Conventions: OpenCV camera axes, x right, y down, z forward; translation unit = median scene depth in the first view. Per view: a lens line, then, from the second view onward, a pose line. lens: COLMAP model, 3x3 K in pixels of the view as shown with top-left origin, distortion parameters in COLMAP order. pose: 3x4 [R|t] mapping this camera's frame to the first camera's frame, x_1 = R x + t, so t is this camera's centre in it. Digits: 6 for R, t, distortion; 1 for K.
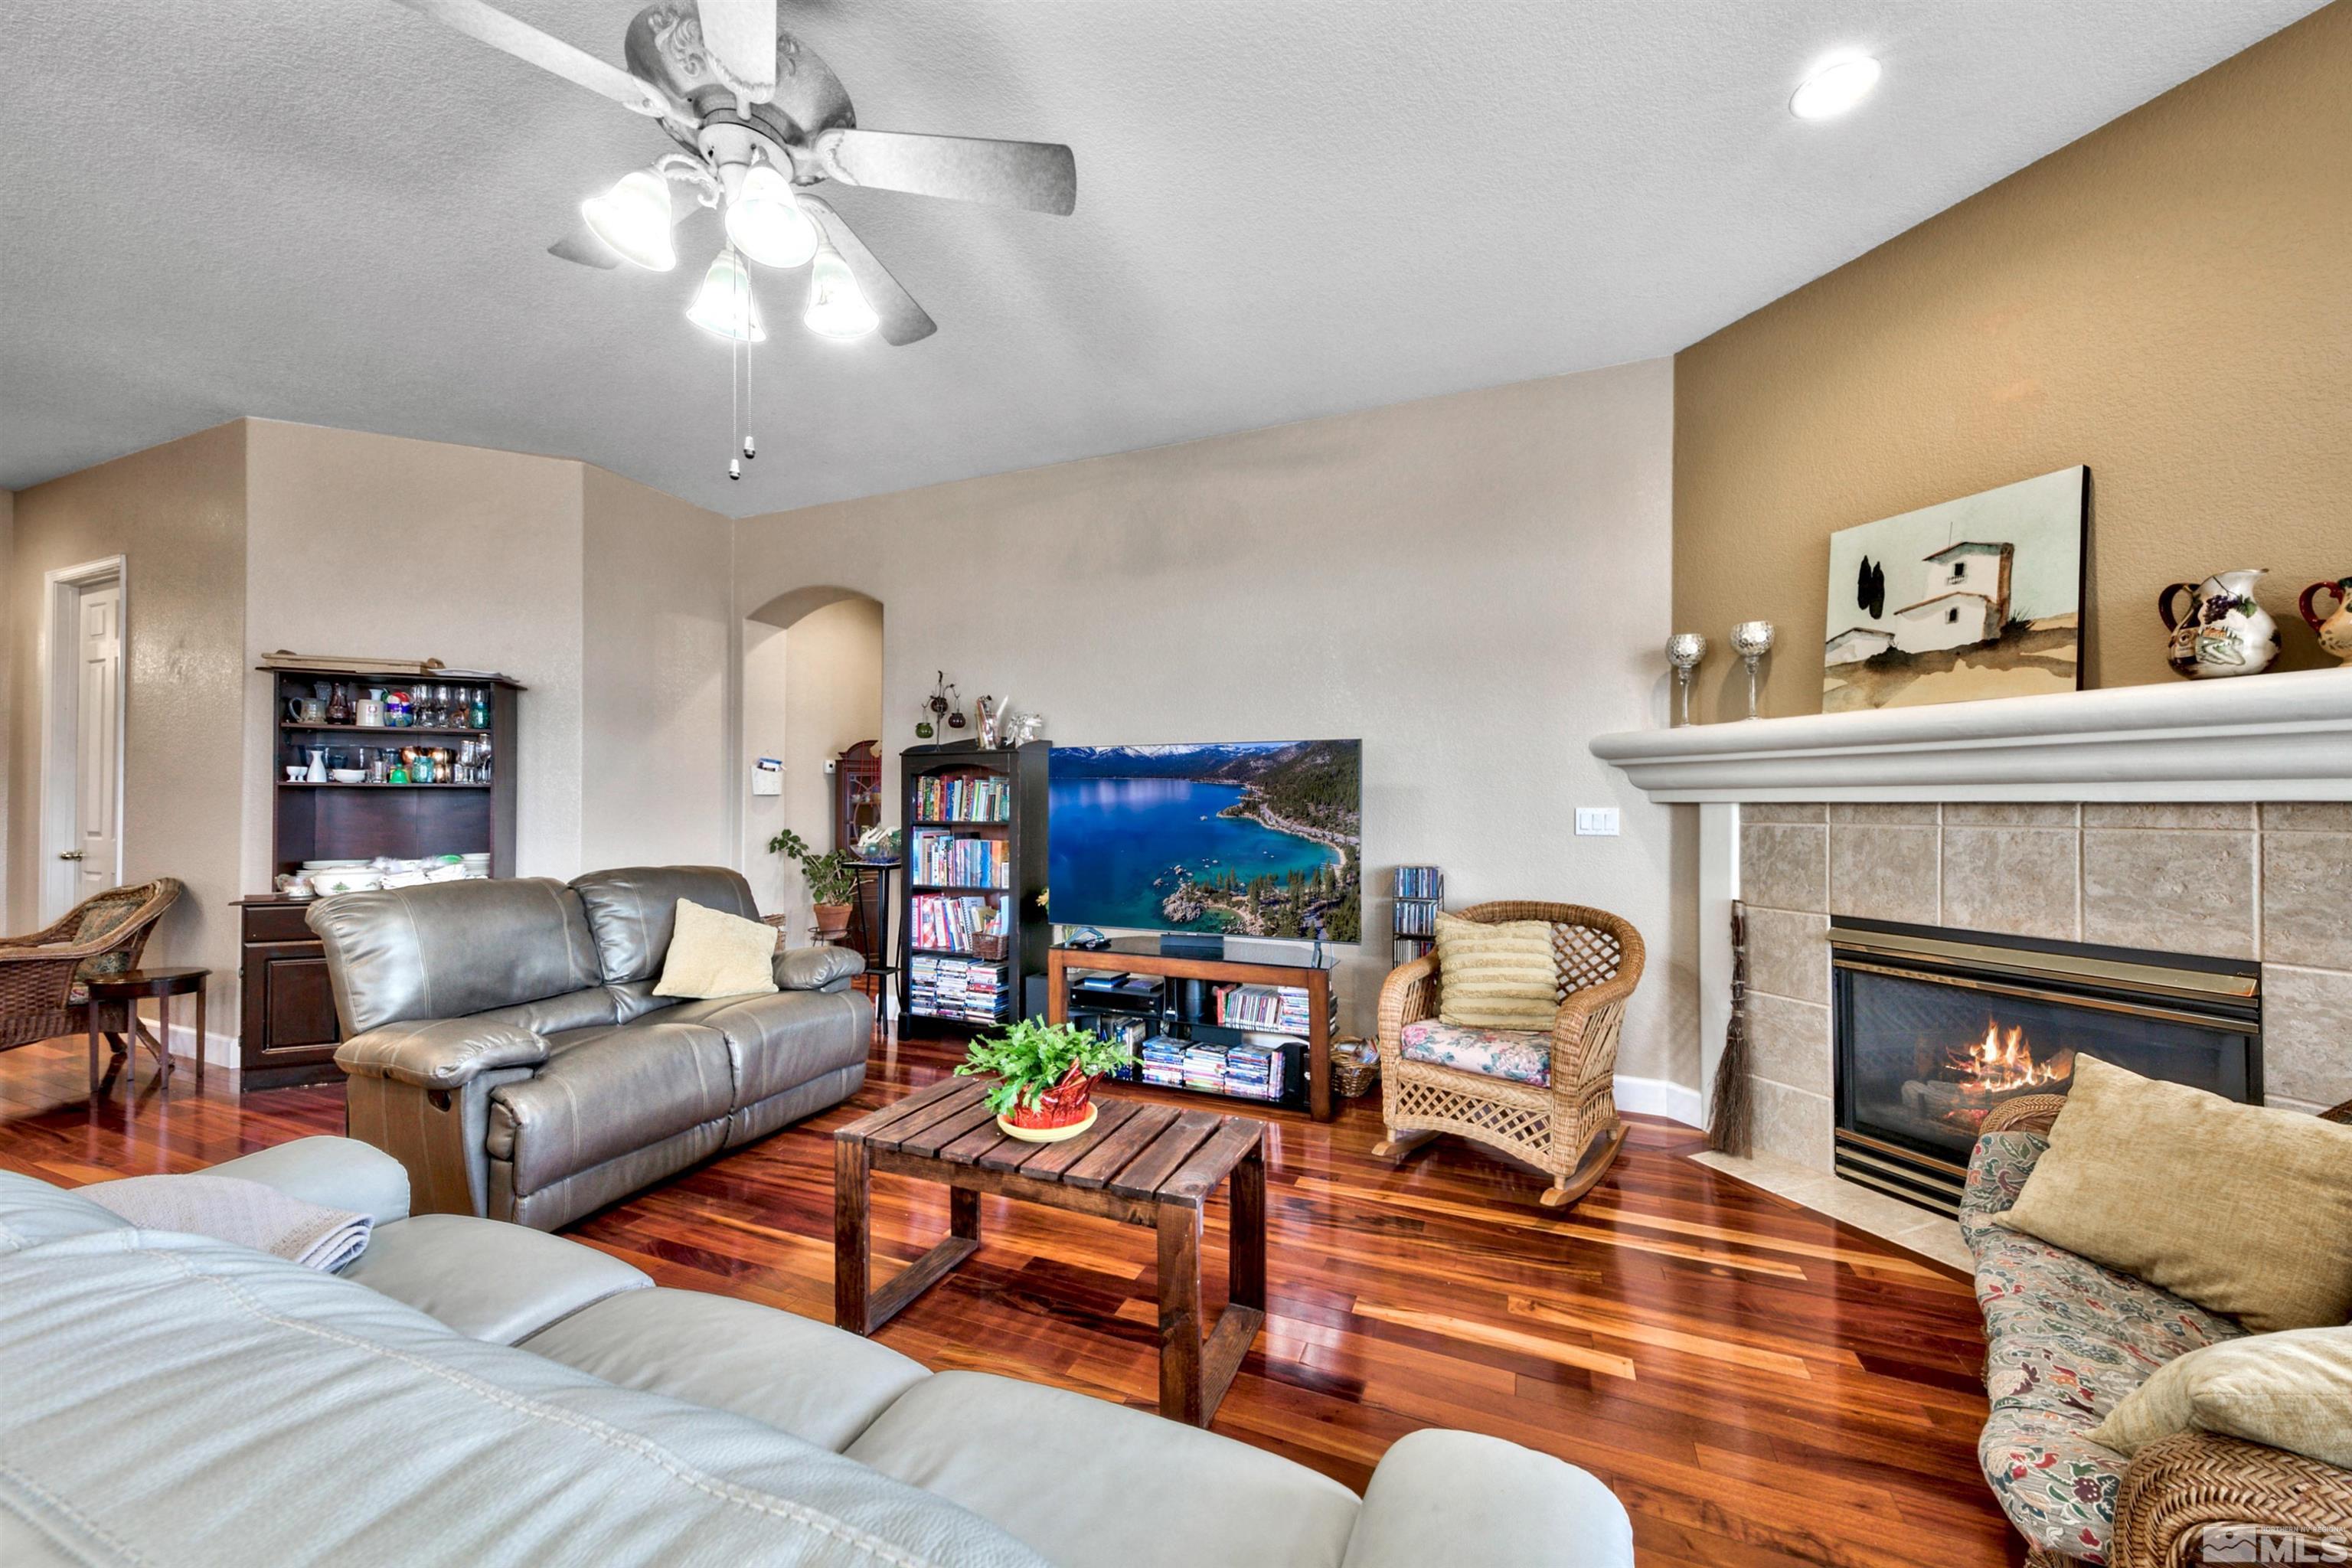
lens RADIAL K [[837.7, 0, 1210.2], [0, 837.7, 806.3], [0, 0, 1]] dist [0.012430, -0.001569]
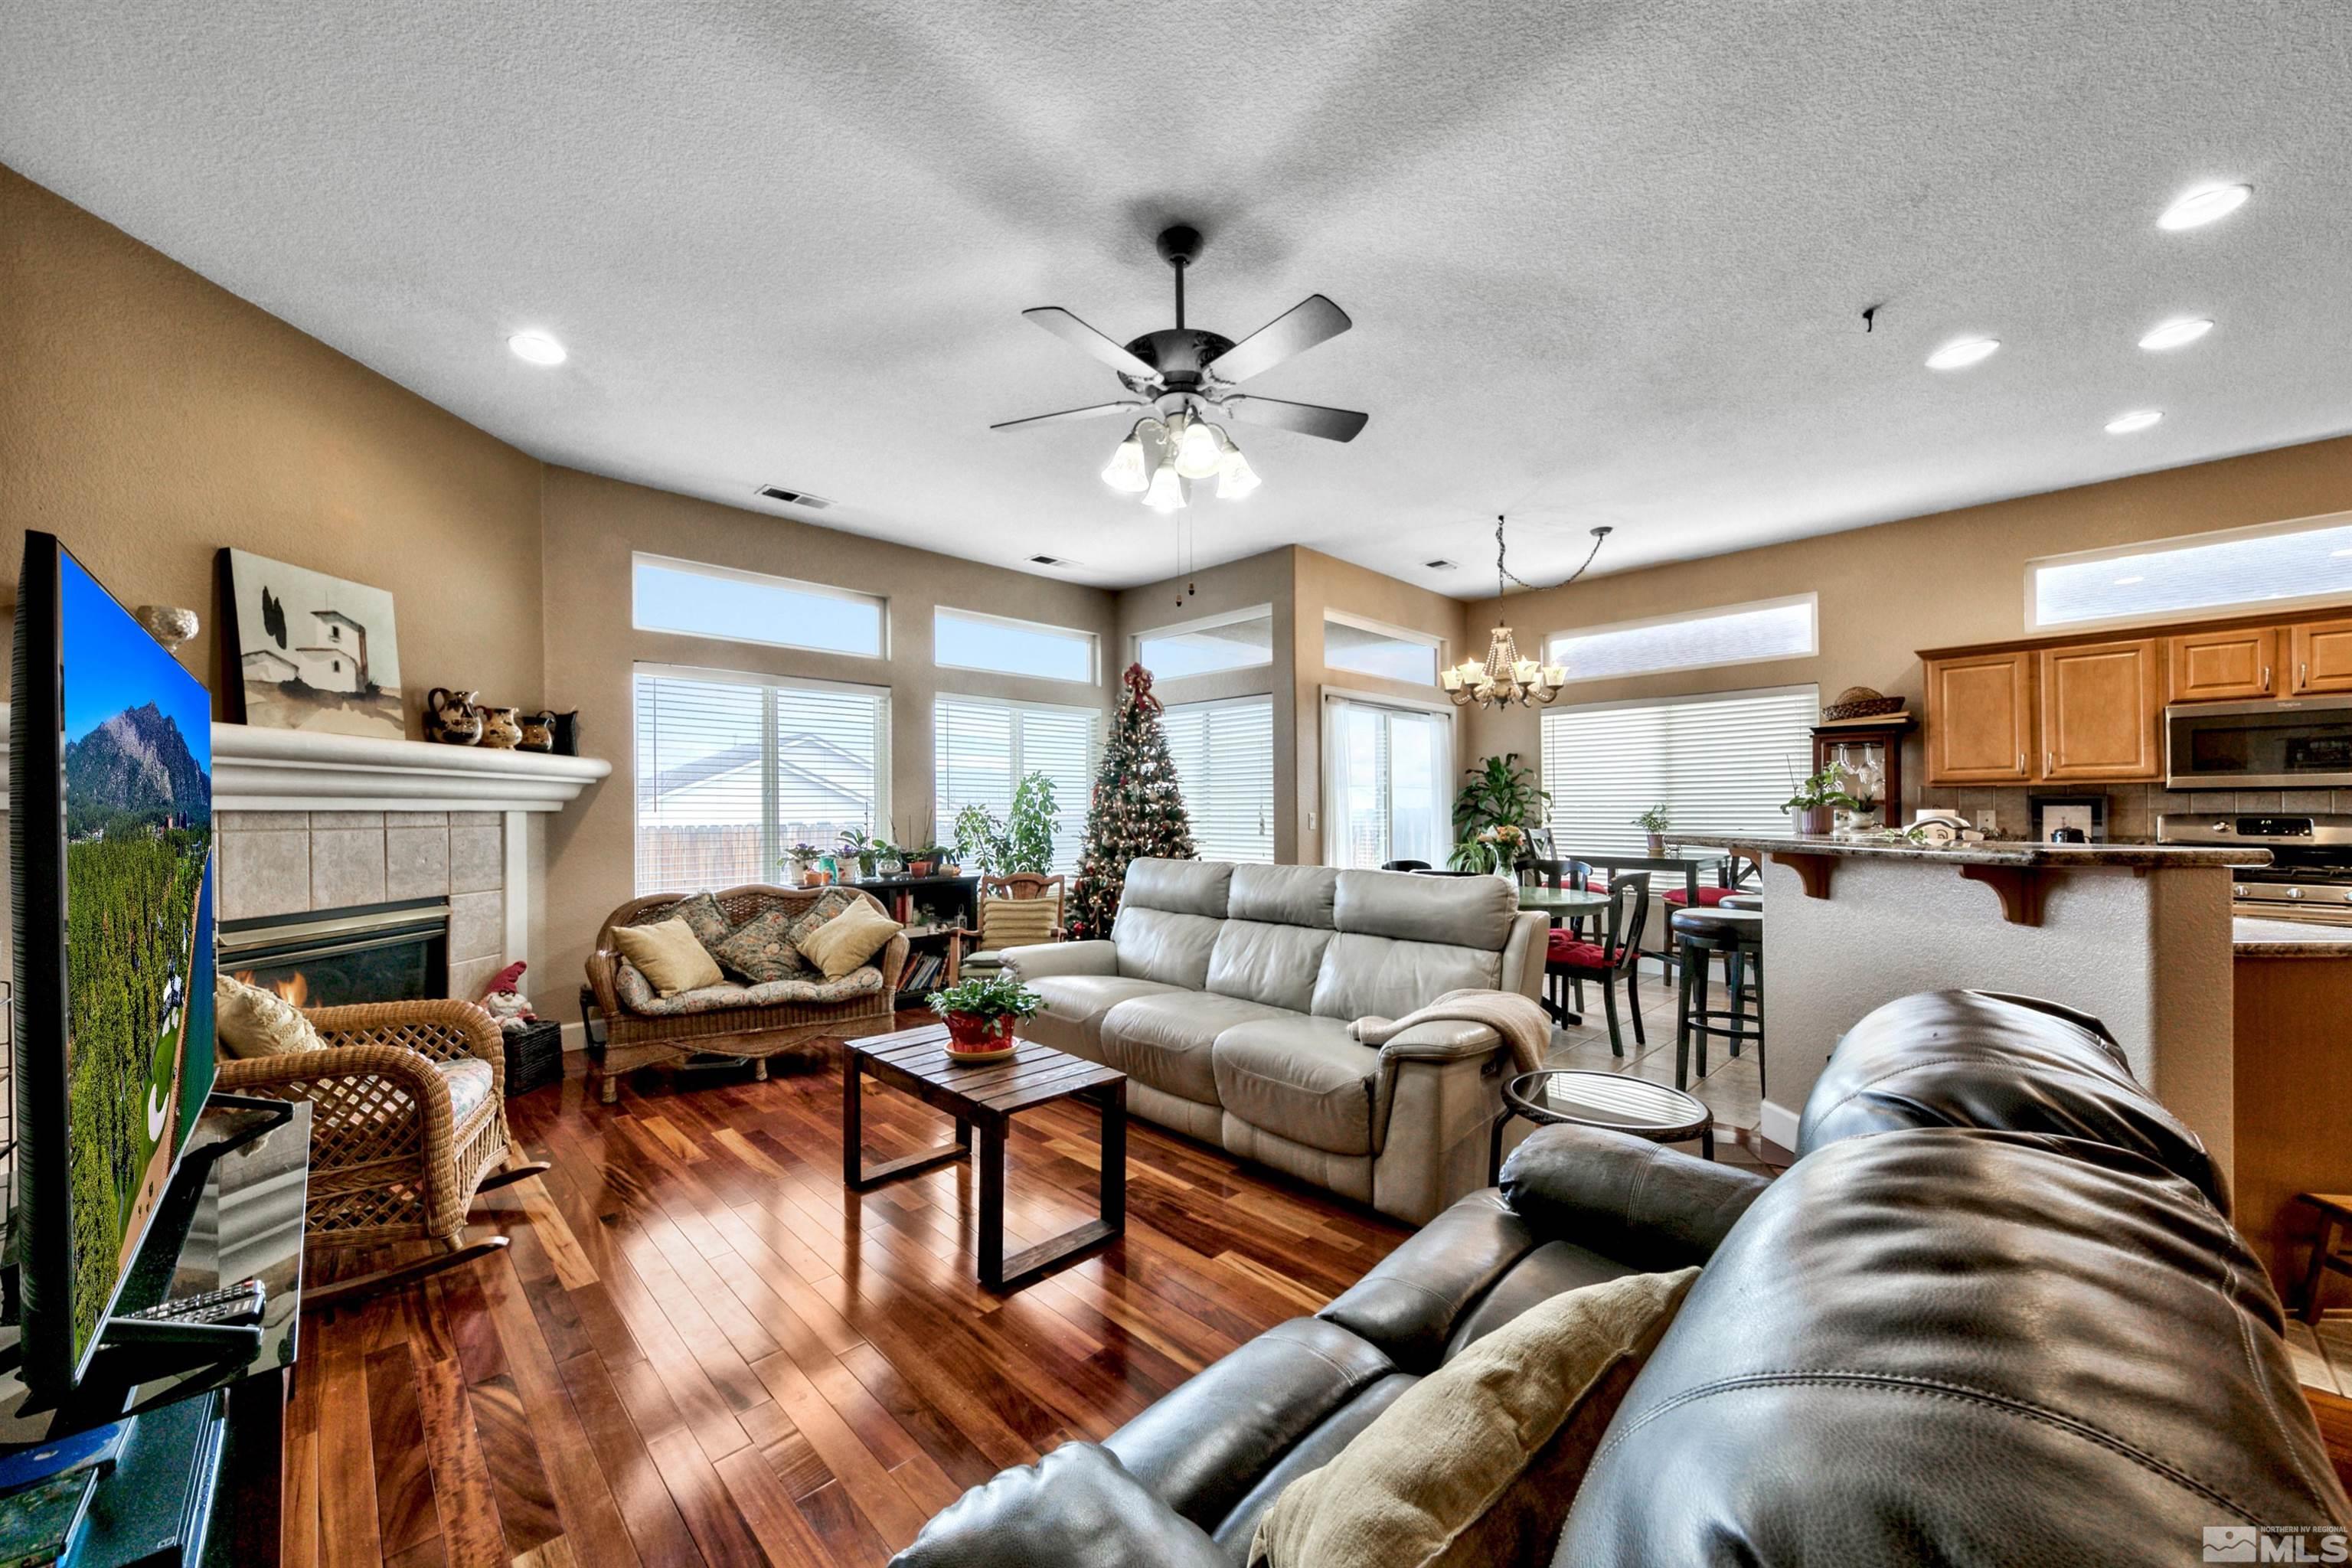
lens RADIAL K [[858.4, 0, 1167.7], [0, 858.4, 799.3], [0, 0, 1]] dist [0.007462, -0.001750]
pose [[-0.913925, 0.006547, 0.405831, -0.551854], [0.001459, 0.999916, -0.012845, -0.002555], [-0.405881, -0.011148, -0.913858, 1.139610]]
